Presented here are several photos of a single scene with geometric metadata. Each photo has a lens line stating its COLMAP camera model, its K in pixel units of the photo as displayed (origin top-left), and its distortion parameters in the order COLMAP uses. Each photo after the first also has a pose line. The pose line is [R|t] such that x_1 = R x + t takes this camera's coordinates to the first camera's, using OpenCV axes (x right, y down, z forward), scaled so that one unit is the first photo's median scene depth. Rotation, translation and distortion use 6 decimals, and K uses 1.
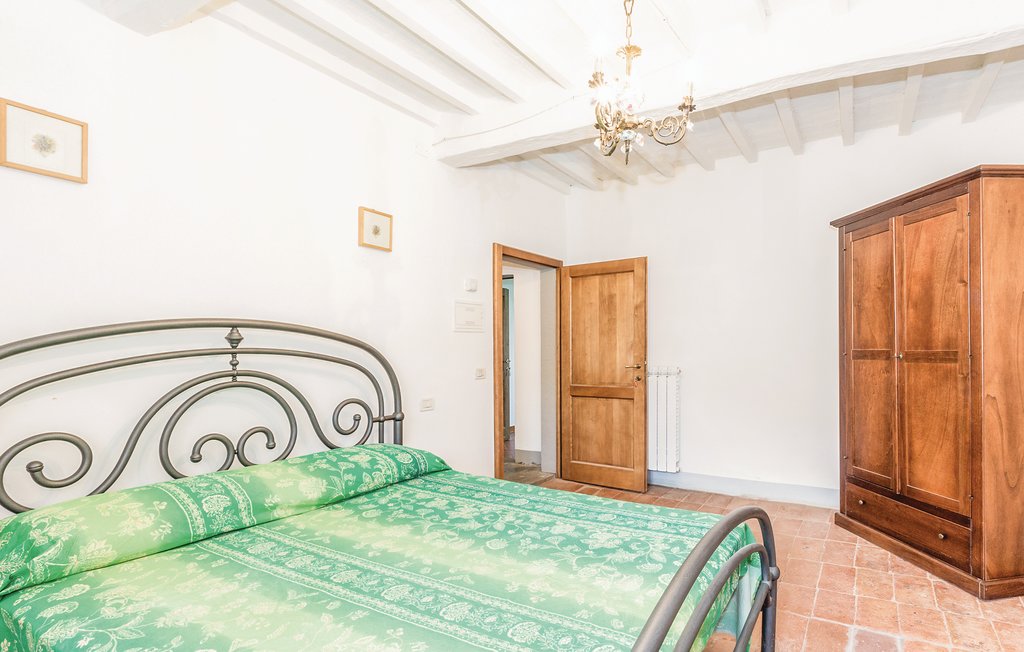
lens RADIAL K [[509.9, 0, 512.0], [0, 509.9, 326.0], [0, 0, 1]] dist [0.000914, -0.000424]
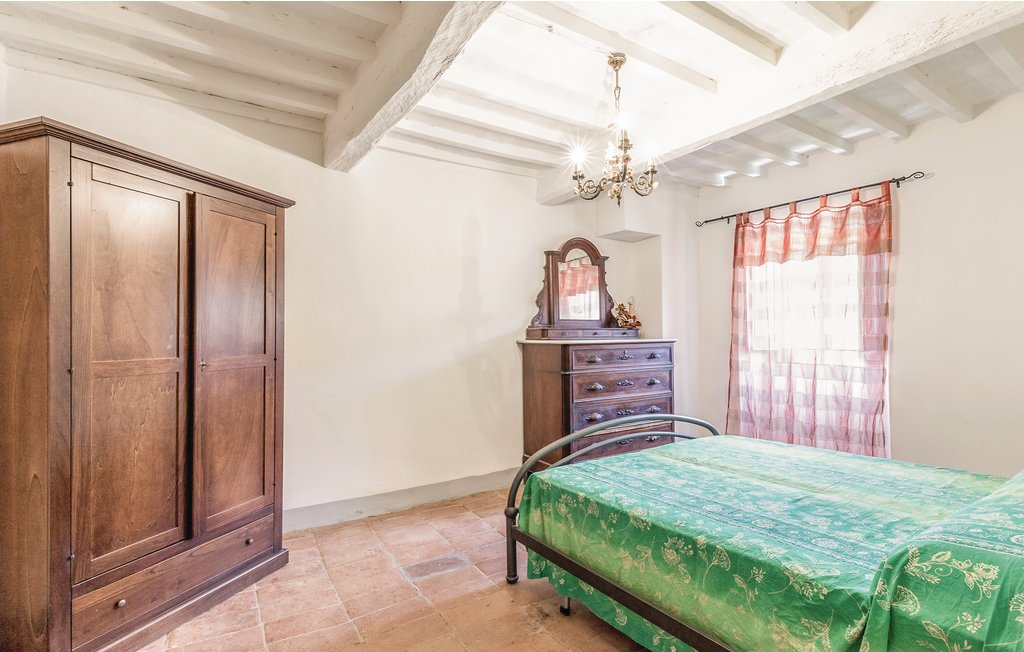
lens RADIAL K [[457.9, 0, 512.0], [0, 457.9, 326.0], [0, 0, 1]] dist [0.000203, -0.000039]
pose [[-0.921849, 0.029917, 0.386394, 0.017545], [0.005744, 0.997961, -0.063564, 0.051235], [-0.387507, -0.056377, -0.920141, 1.619985]]
